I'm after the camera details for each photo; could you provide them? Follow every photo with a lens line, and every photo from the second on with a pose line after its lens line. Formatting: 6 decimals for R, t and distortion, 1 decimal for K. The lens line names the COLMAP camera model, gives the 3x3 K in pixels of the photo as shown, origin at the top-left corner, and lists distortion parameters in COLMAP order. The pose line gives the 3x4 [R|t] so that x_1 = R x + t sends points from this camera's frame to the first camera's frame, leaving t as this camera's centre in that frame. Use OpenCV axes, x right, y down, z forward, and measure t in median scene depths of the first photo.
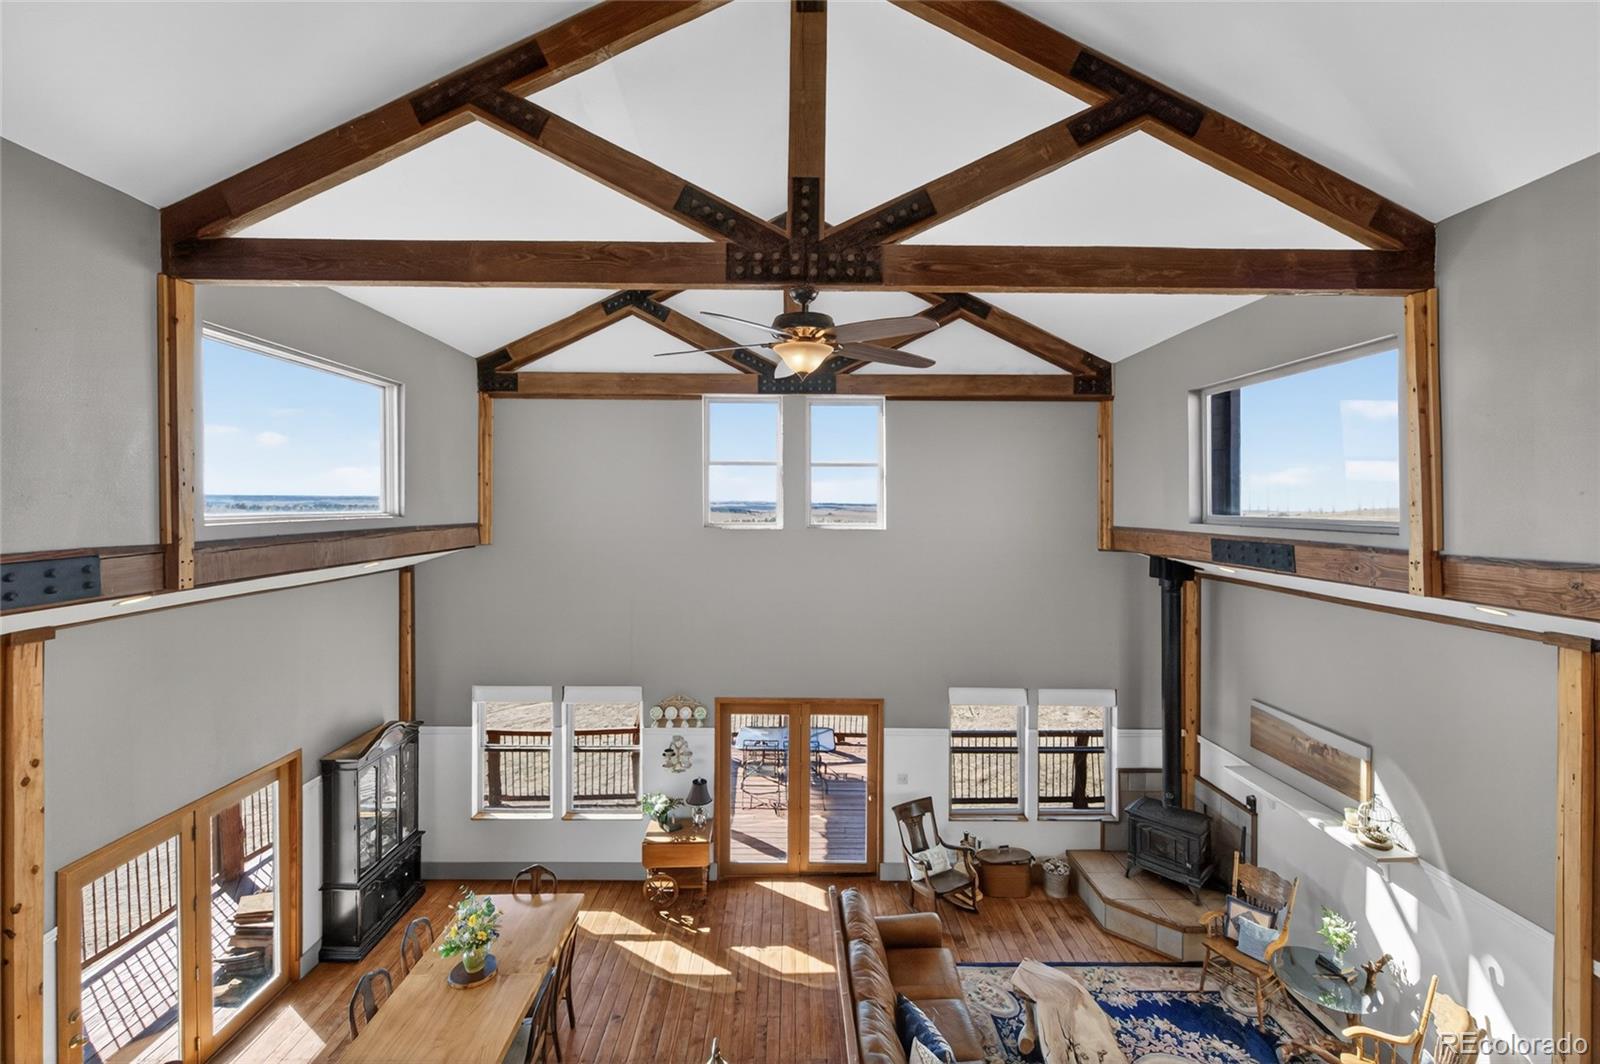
lens RADIAL K [[653.2, 0, 800.3], [0, 653.2, 516.9], [0, 0, 1]] dist [0.010380, -0.003429]
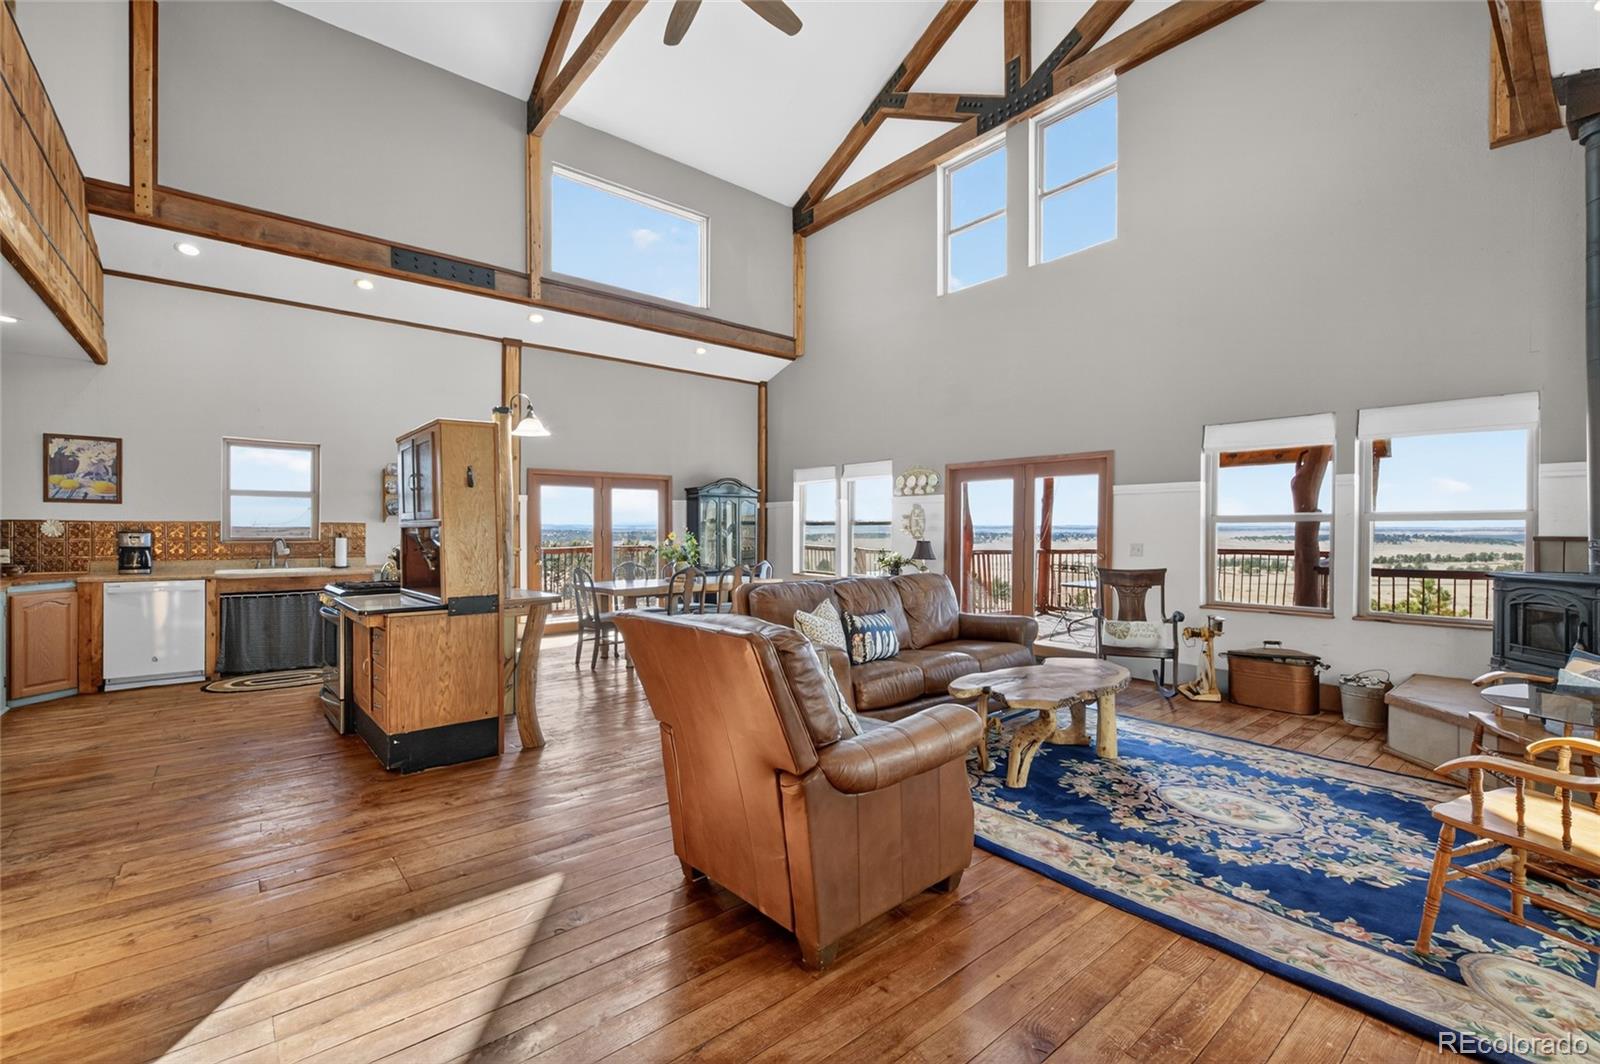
lens RADIAL K [[692.0, 0, 805.5], [0, 692.0, 534.7], [0, 0, 1]] dist [0.012073, -0.002324]
pose [[0.632593, -0.001595, -0.774482, 0.577321], [-0.012315, 0.999851, -0.012118, 0.418362], [0.774386, 0.017203, 0.632479, 0.177355]]
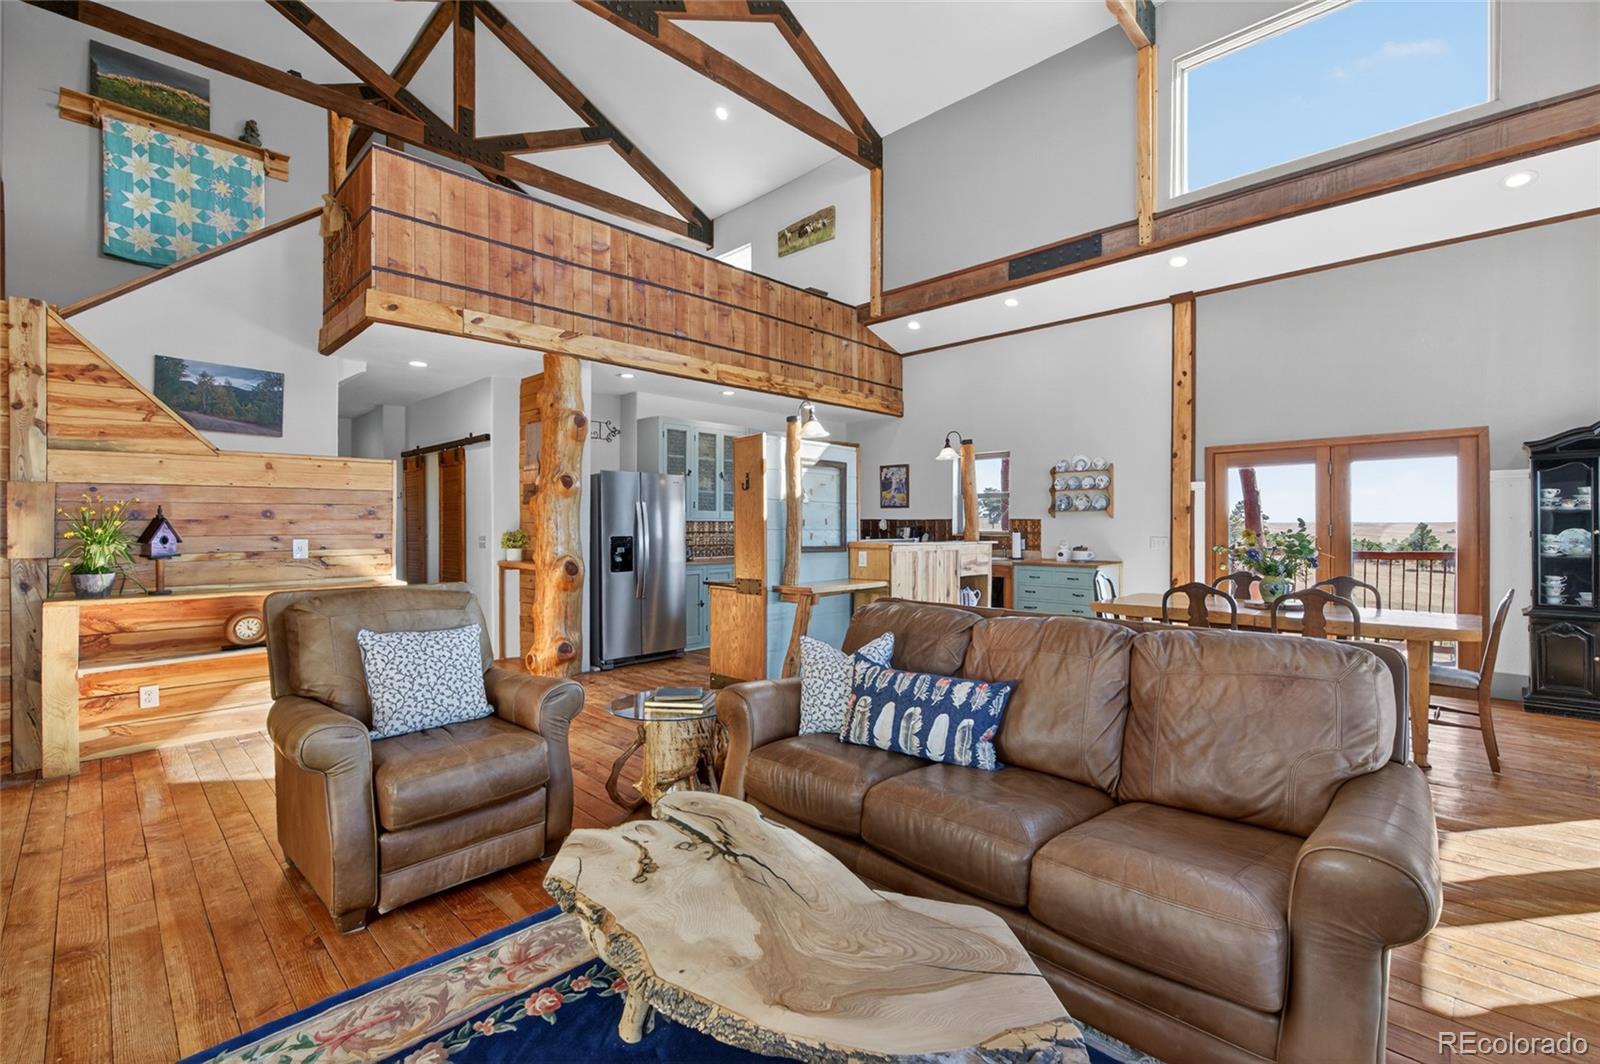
lens RADIAL K [[702.5, 0, 799.6], [0, 702.5, 522.5], [0, 0, 1]] dist [0.001049, -0.002510]
pose [[-0.711192, -0.010317, -0.702922, 0.423703], [-0.019406, 0.999799, 0.004960, 0.404165], [0.702729, 0.017169, -0.711250, 0.840689]]
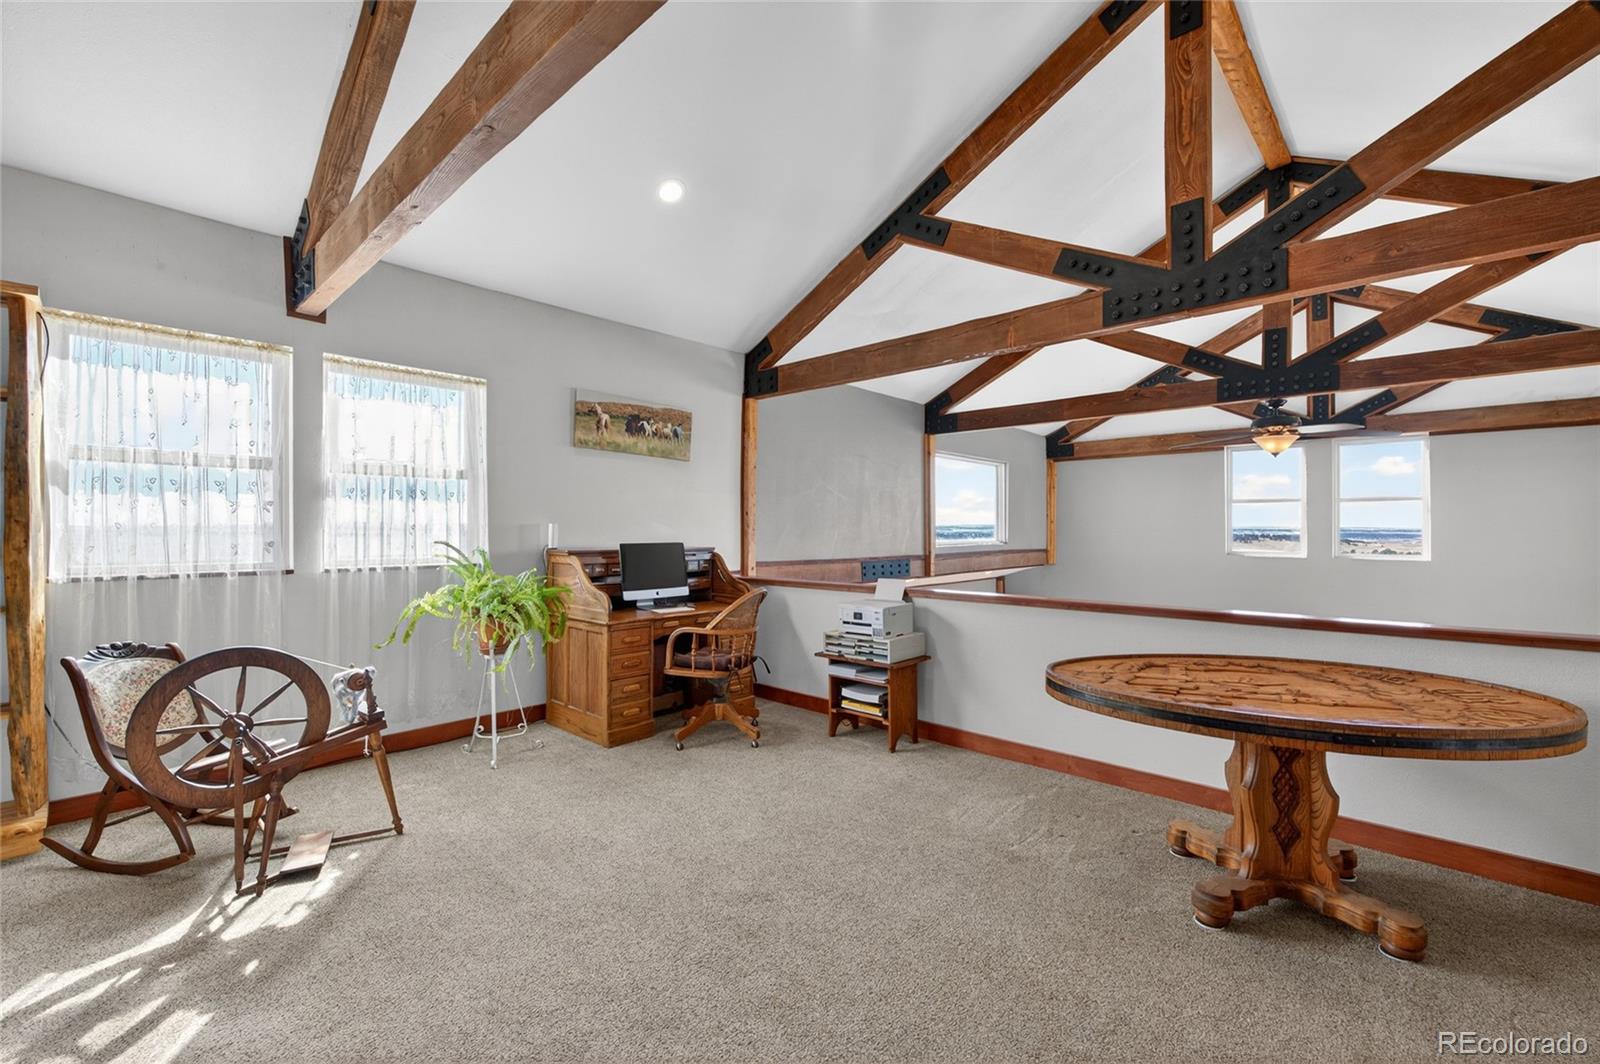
lens RADIAL K [[702.5, 0, 788.0], [0, 702.5, 525.8], [0, 0, 1]] dist [0.001049, -0.002510]
pose [[0.726426, -0.007438, -0.687204, 0.161322], [-0.010538, 0.999703, -0.021960, -0.000246], [0.687163, 0.023194, 0.726132, -0.521296]]
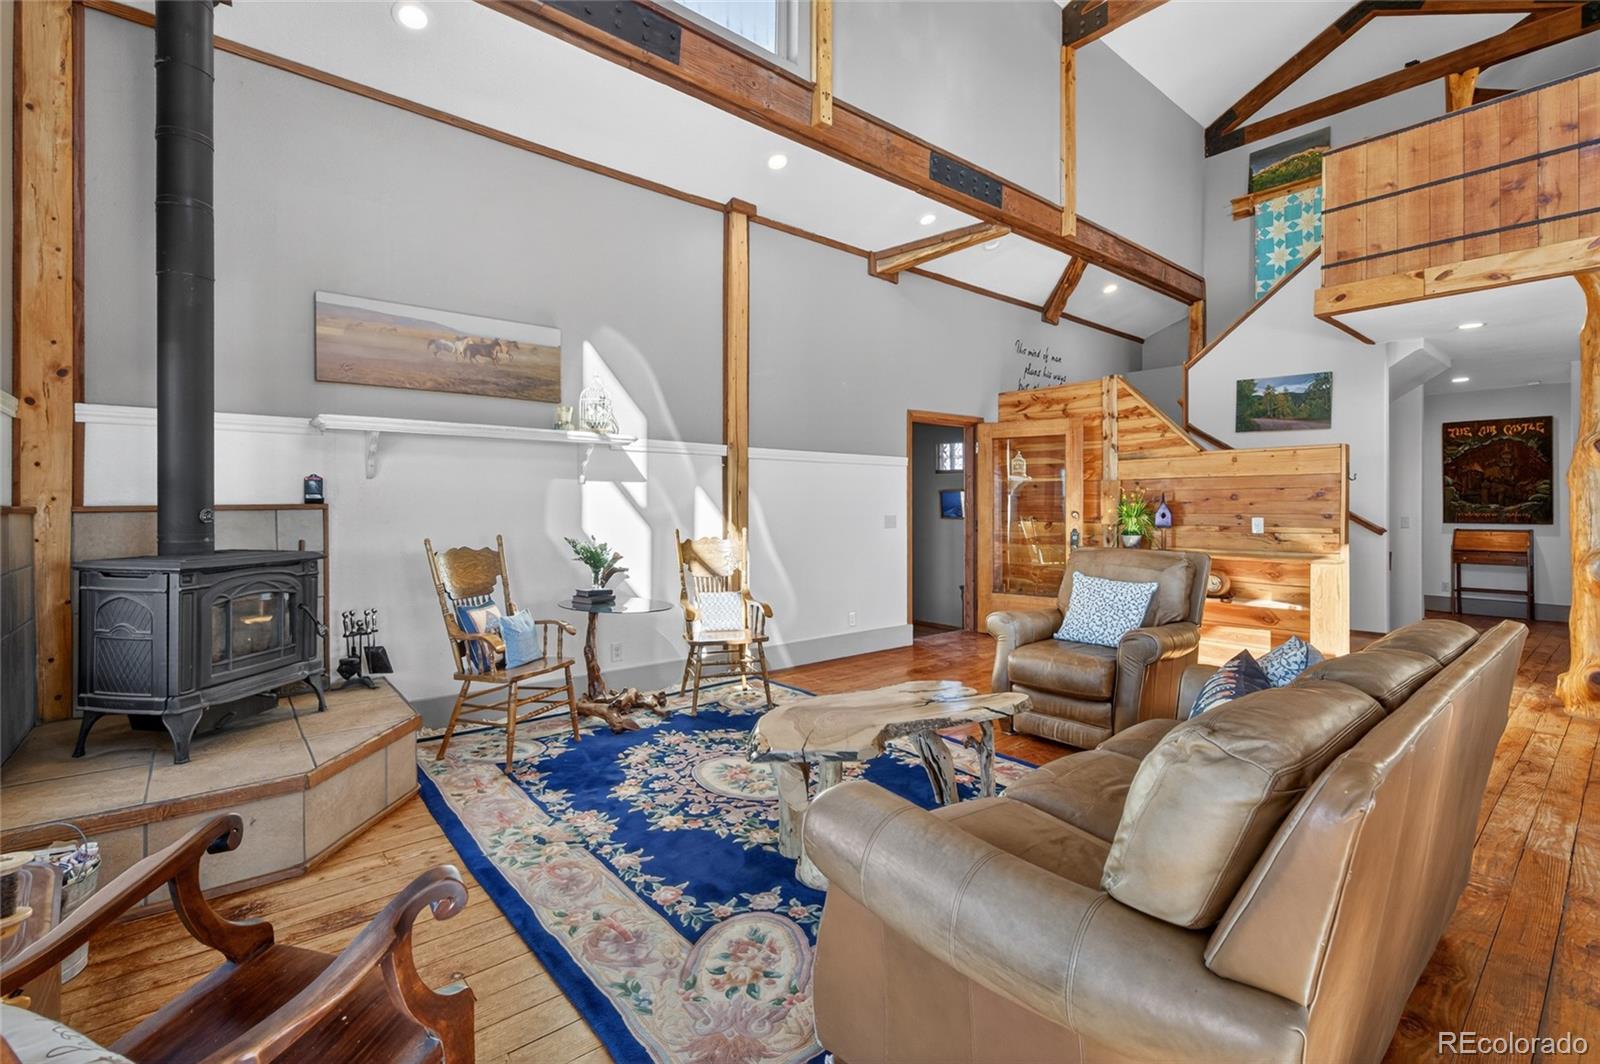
lens RADIAL K [[702.5, 0, 798.5], [0, 702.5, 510.9], [0, 0, 1]] dist [0.001049, -0.002510]
pose [[-0.632180, -0.015623, 0.774664, 0.007514], [0.006760, 0.999647, 0.025678, 0.400736], [-0.774792, 0.021470, -0.631851, 0.959486]]
